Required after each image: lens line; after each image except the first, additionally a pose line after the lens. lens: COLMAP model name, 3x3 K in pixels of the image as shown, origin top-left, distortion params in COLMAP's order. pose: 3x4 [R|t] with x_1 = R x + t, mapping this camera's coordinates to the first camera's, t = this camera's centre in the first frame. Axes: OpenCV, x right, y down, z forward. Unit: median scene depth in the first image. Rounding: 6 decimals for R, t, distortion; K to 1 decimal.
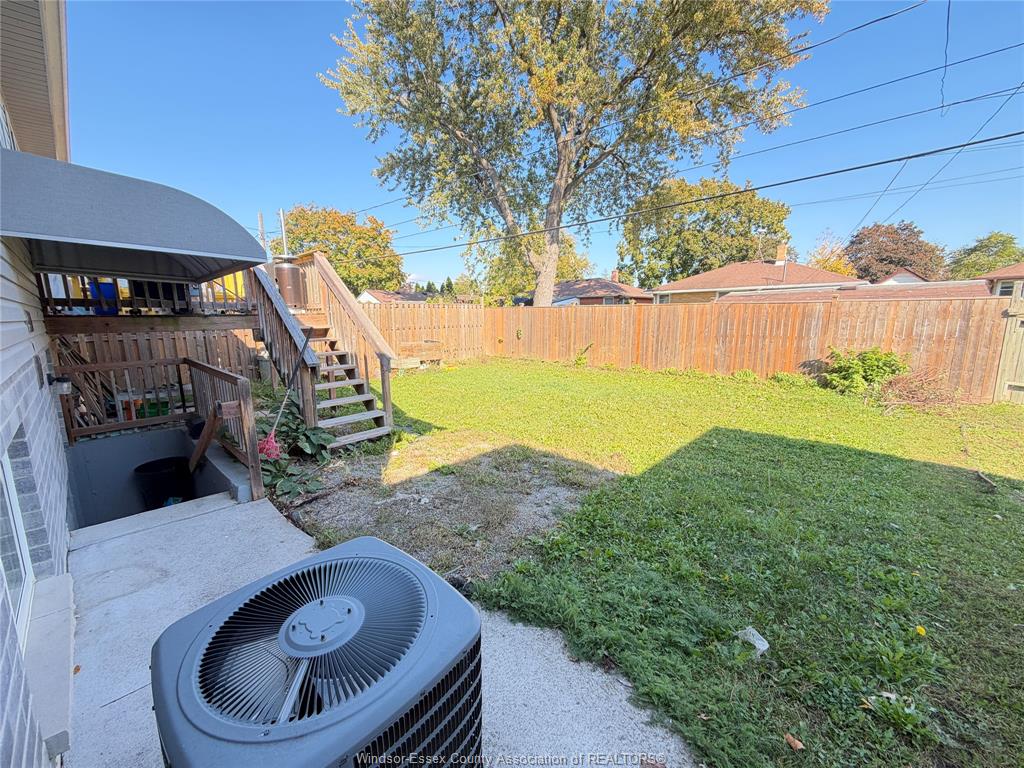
lens RADIAL K [[408.2, 0, 508.4], [0, 408.2, 383.9], [0, 0, 1]] dist [-0.002342, 0.000945]
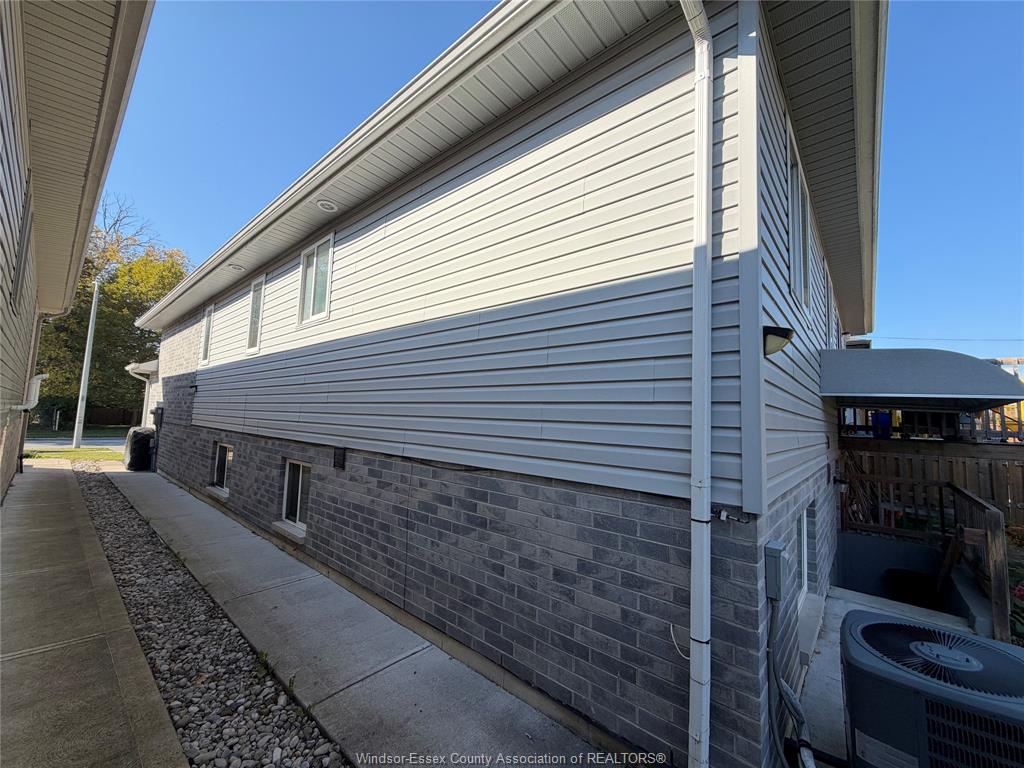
lens RADIAL K [[408.2, 0, 508.5], [0, 408.2, 384.8], [0, 0, 1]] dist [-0.002342, 0.000945]
pose [[0.037767, -0.071197, -0.996747, 0.256724], [-0.206439, 0.975386, -0.077494, 0.008177], [0.977730, 0.208694, 0.022139, -0.205090]]
